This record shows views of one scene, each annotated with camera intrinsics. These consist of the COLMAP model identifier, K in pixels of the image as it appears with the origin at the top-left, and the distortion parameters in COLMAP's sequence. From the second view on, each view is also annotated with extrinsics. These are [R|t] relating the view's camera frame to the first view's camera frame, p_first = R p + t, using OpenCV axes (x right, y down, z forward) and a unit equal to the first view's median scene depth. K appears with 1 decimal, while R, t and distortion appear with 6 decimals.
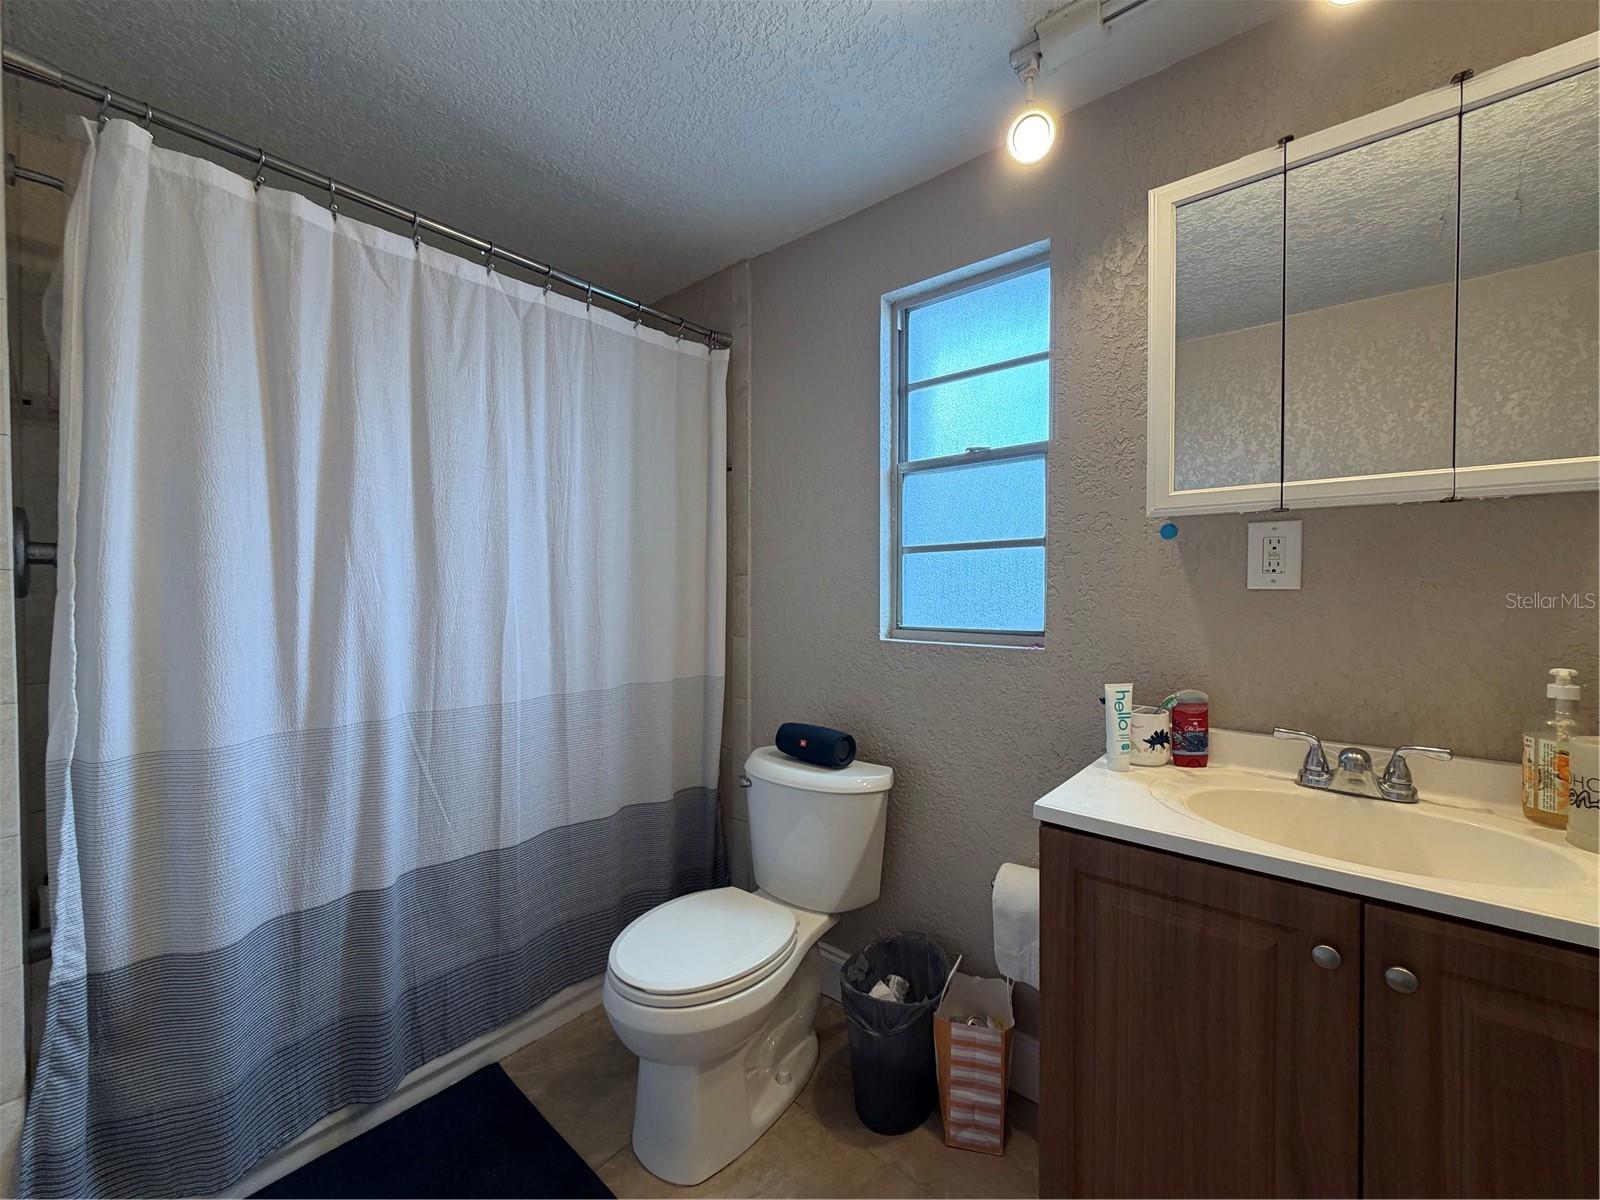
lens RADIAL K [[632.7, 0, 803.6], [0, 632.7, 595.7], [0, 0, 1]] dist [-0.002035, 0.000200]
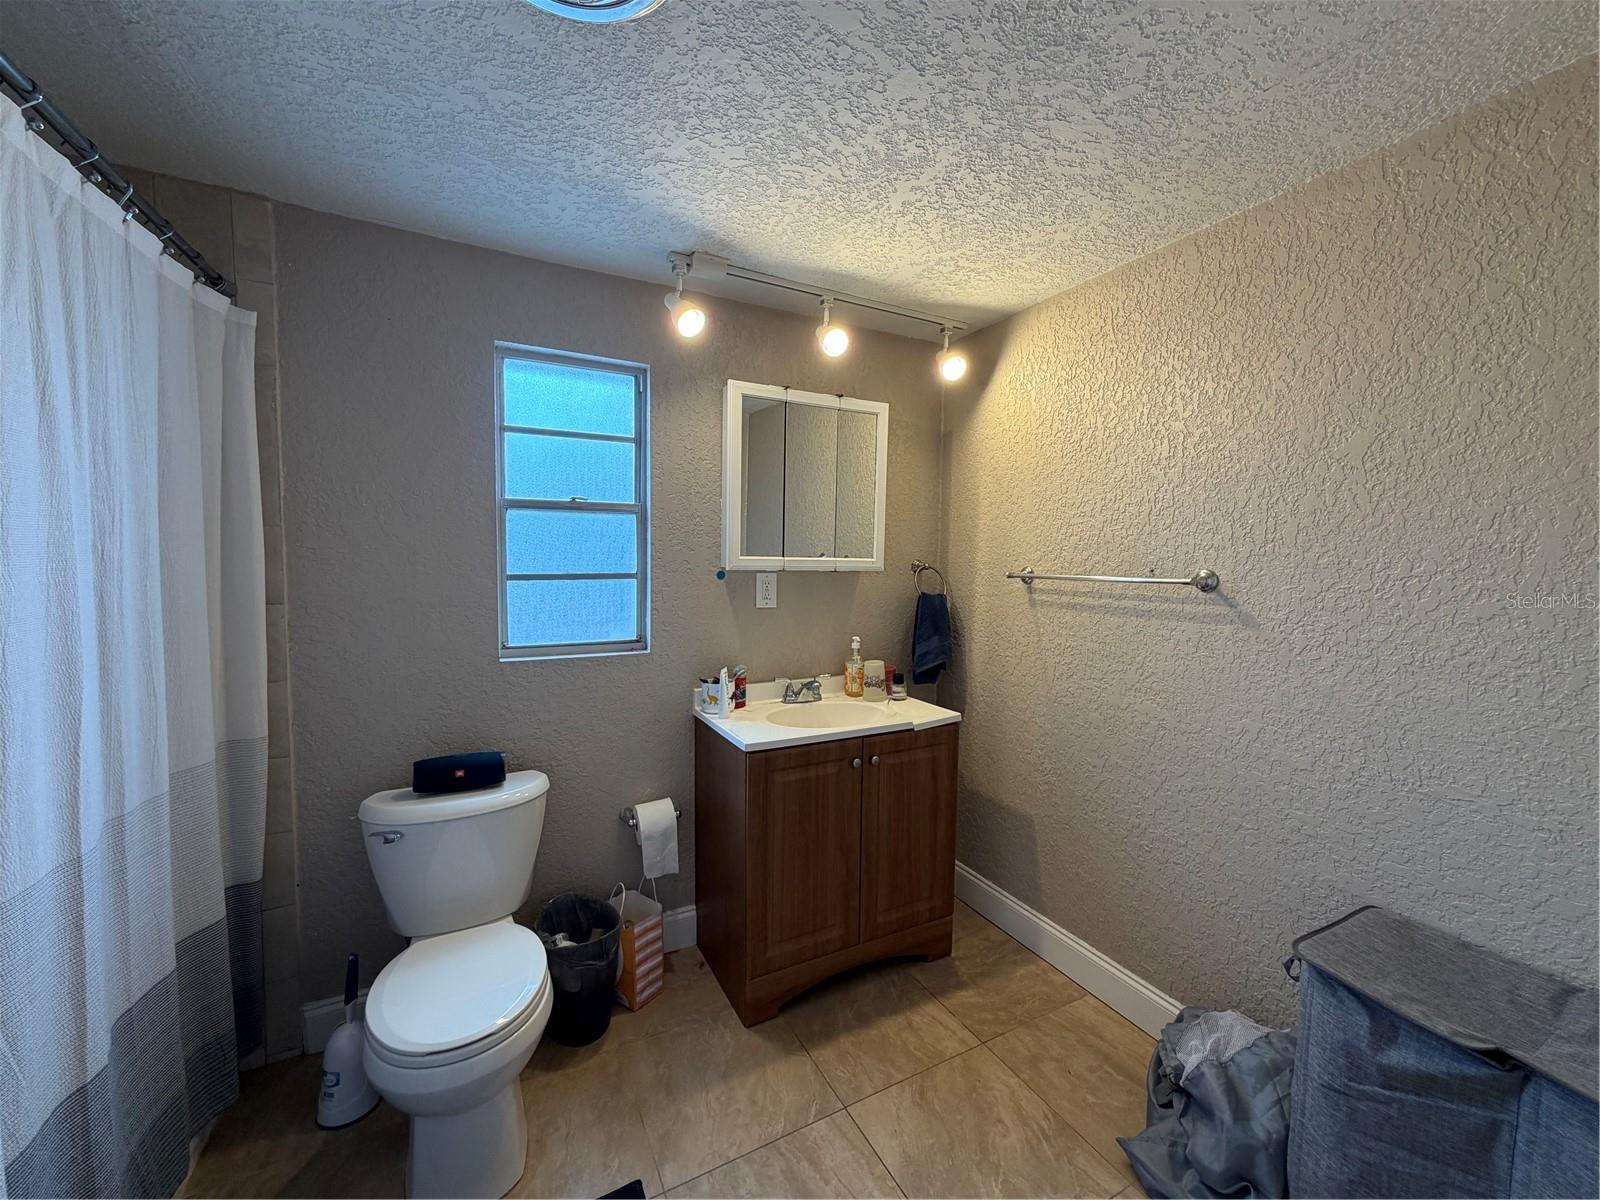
lens RADIAL K [[632.7, 0, 804.4], [0, 632.7, 595.0], [0, 0, 1]] dist [-0.002035, 0.000200]
pose [[0.383250, -0.051134, 0.922228, -0.898169], [-0.002460, 0.998406, 0.056380, -0.142256], [-0.923641, -0.023876, 0.382513, 0.133098]]
